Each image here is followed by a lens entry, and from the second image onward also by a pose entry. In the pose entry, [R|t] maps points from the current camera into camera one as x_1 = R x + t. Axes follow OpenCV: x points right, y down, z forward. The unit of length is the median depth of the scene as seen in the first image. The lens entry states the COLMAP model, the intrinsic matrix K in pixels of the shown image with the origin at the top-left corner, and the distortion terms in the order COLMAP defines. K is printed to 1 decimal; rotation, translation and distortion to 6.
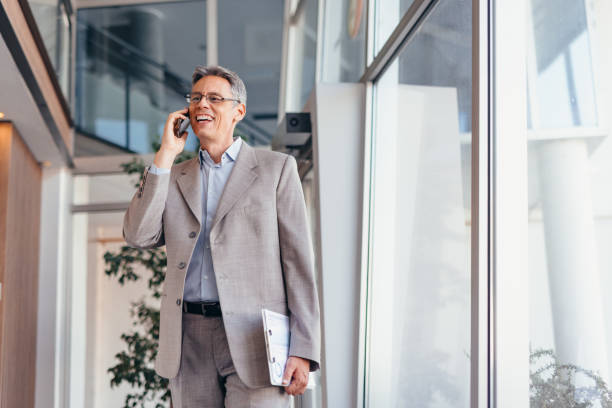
lens RADIAL K [[831.4, 0, 337.9], [0, 831.4, 198.5], [0, 0, 1]] dist [0.099328, 0.000000]
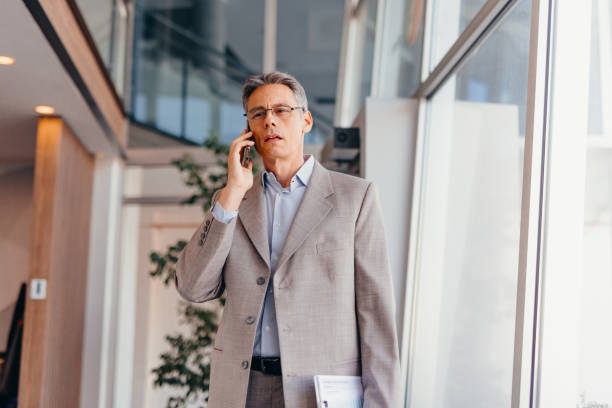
lens RADIAL K [[831.4, 0, 307.7], [0, 831.4, 201.3], [0, 0, 1]] dist [0.099328, 0.000000]
pose [[0.994371, 0.051866, -0.092392, -0.045647], [-0.050480, 0.998576, 0.017278, -0.045179], [0.093156, -0.012517, 0.995573, 0.173299]]
